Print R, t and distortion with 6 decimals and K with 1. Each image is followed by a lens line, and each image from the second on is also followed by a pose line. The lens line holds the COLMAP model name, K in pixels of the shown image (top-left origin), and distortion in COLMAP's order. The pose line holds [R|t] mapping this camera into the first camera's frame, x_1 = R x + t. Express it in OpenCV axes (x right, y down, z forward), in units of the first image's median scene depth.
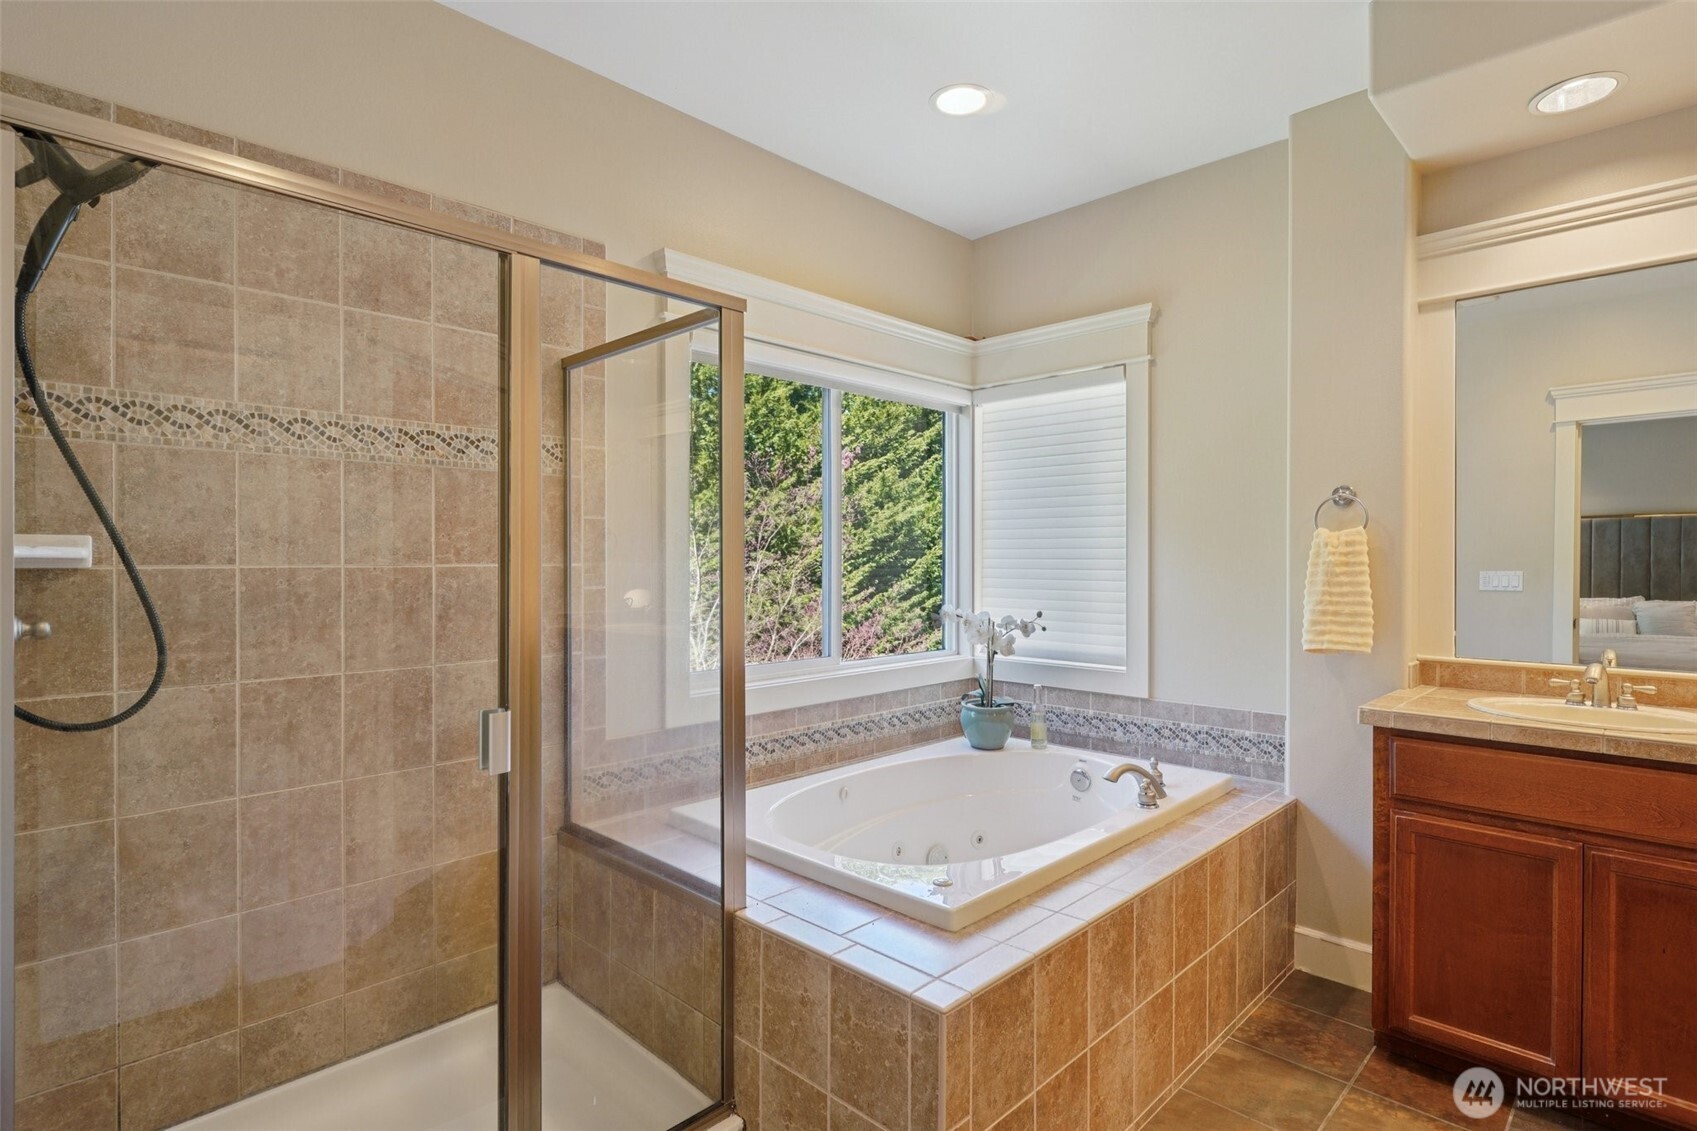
lens RADIAL K [[836.4, 0, 848.5], [0, 836.4, 565.5], [0, 0, 1]] dist [0.000742, 0.000061]
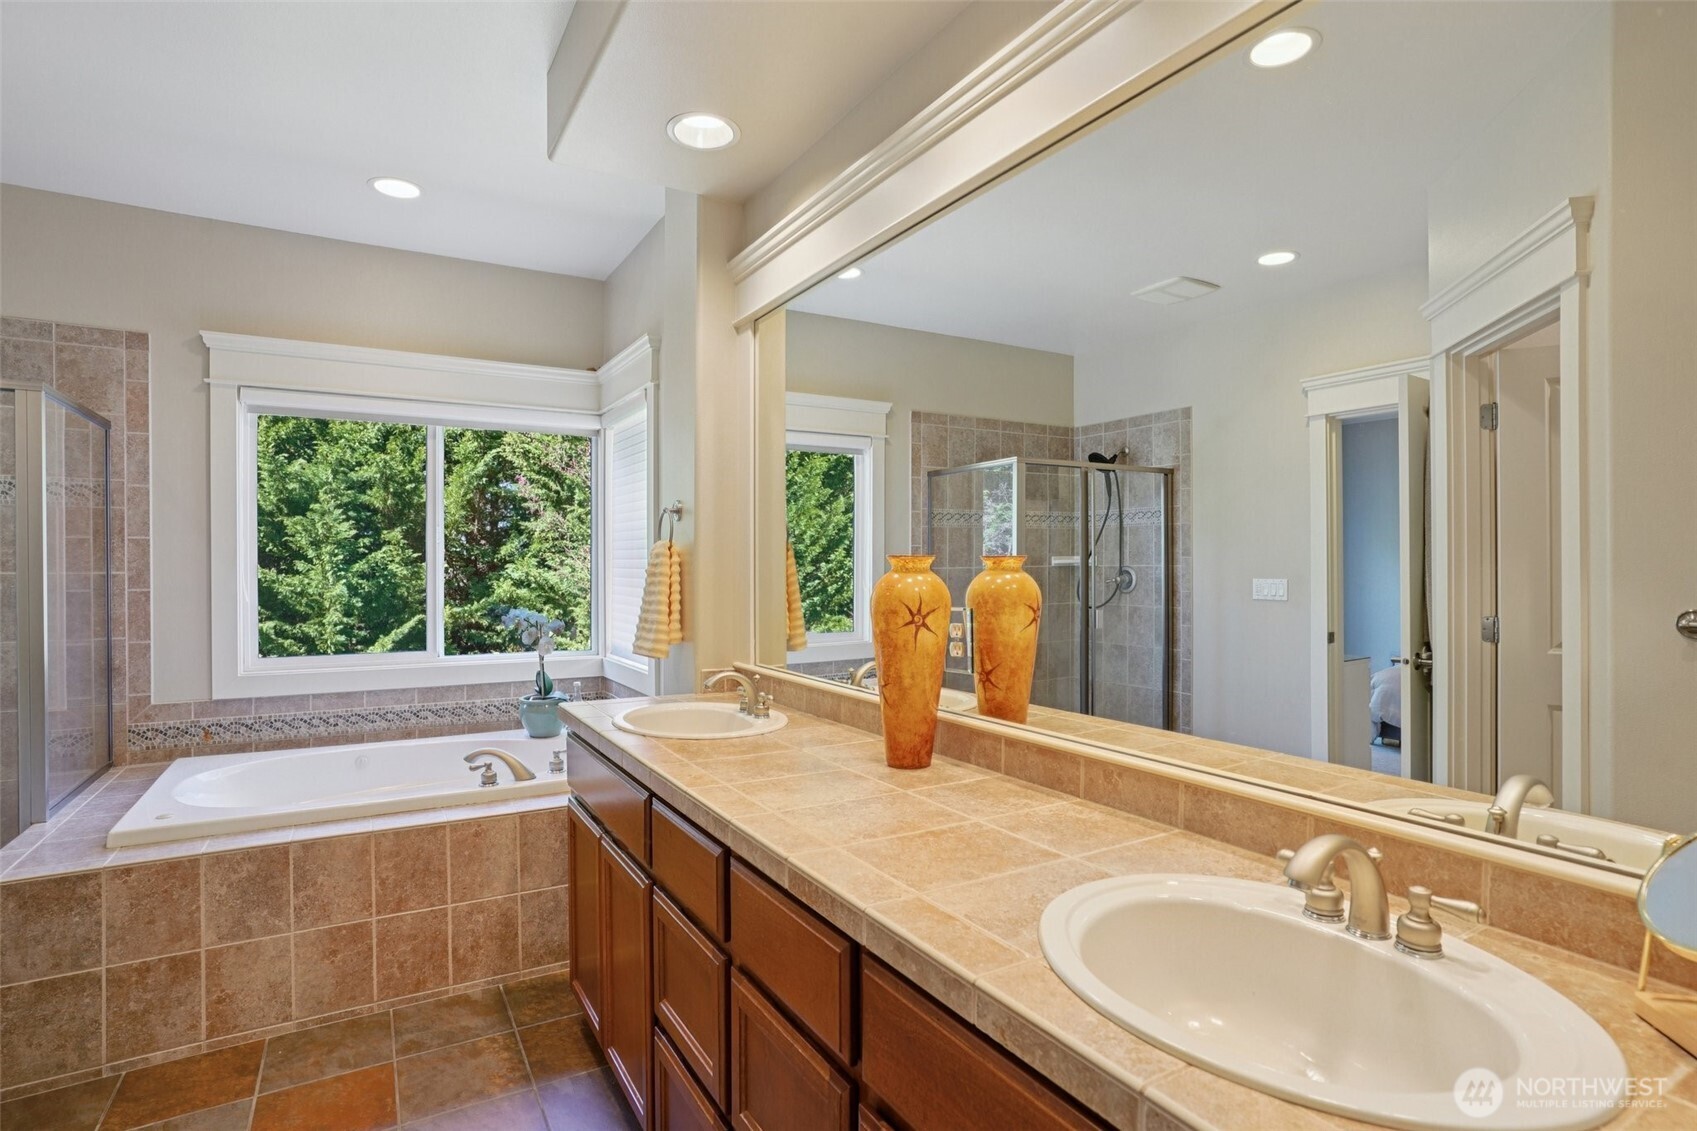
lens RADIAL K [[839.5, 0, 855.8], [0, 839.5, 564.4], [0, 0, 1]] dist [-0.078310, 0.034362]
pose [[0.972402, 0.001724, -0.233306, 0.920558], [-0.003495, 0.999968, -0.007179, -0.007308], [0.233286, 0.007796, 0.972377, 0.012424]]
